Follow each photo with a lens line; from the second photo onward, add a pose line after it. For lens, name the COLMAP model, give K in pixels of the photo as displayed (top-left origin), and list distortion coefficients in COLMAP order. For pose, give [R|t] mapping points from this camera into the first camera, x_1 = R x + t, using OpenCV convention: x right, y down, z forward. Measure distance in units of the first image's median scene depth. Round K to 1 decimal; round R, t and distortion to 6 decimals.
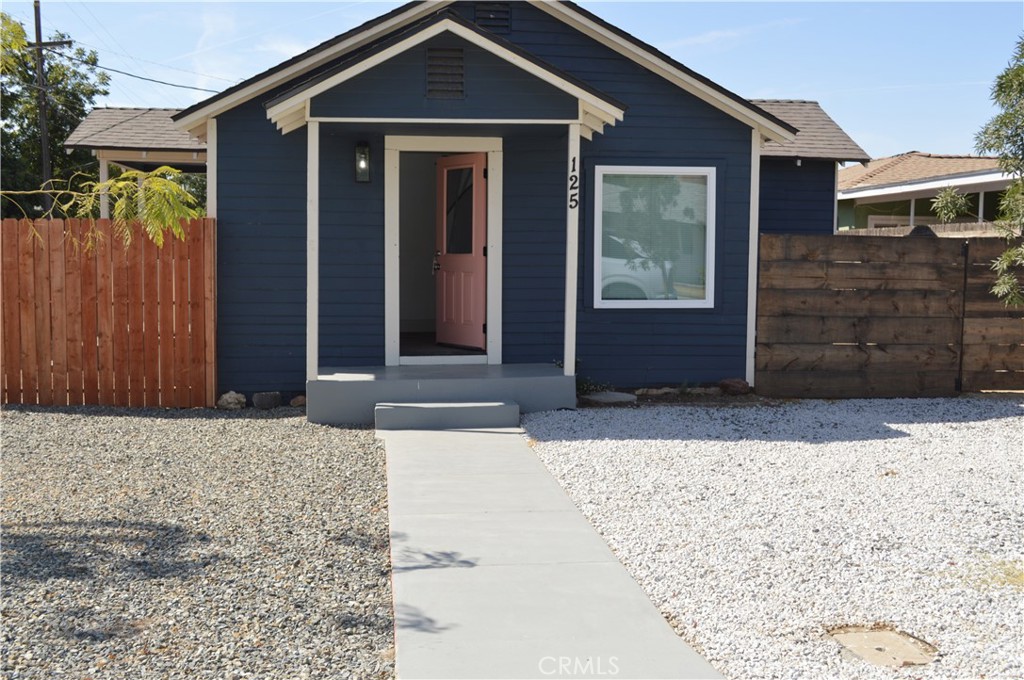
lens RADIAL K [[1118.7, 0, 507.1], [0, 1118.7, 341.1], [0, 0, 1]] dist [-0.053990, 0.002965]
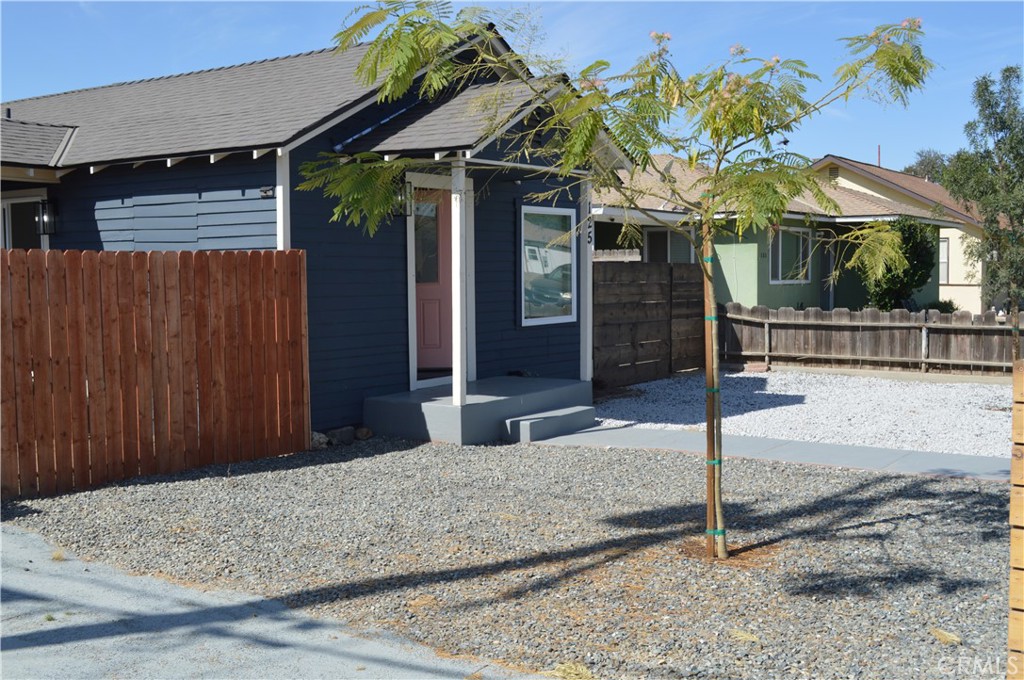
lens RADIAL K [[1158.1, 0, 512.0], [0, 1158.1, 340.0], [0, 0, 1]] dist [-0.002461, 0.000967]
pose [[0.651813, -0.058886, 0.756090, -0.831470], [0.069949, 0.997399, 0.017378, -0.036452], [-0.755147, 0.041561, 0.654237, 0.208554]]
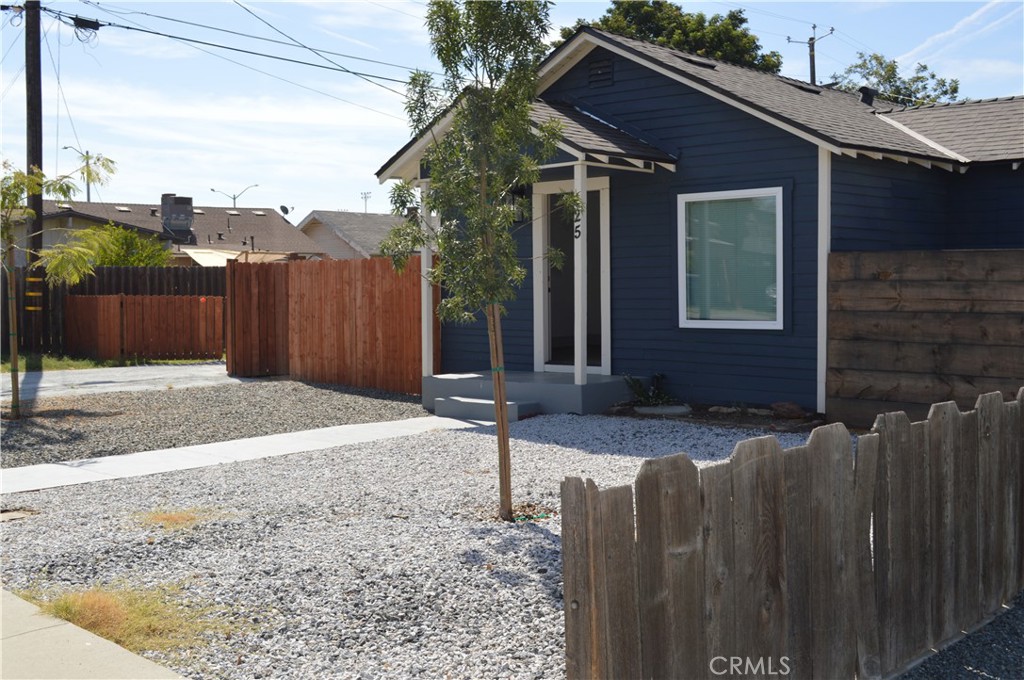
lens RADIAL K [[1118.7, 0, 507.1], [0, 1118.7, 341.1], [0, 0, 1]] dist [-0.053990, 0.002965]
pose [[0.655740, 0.027023, -0.754503, 0.760213], [-0.044349, 0.999012, -0.002763, -0.006058], [0.753683, 0.035274, 0.656290, 0.171703]]
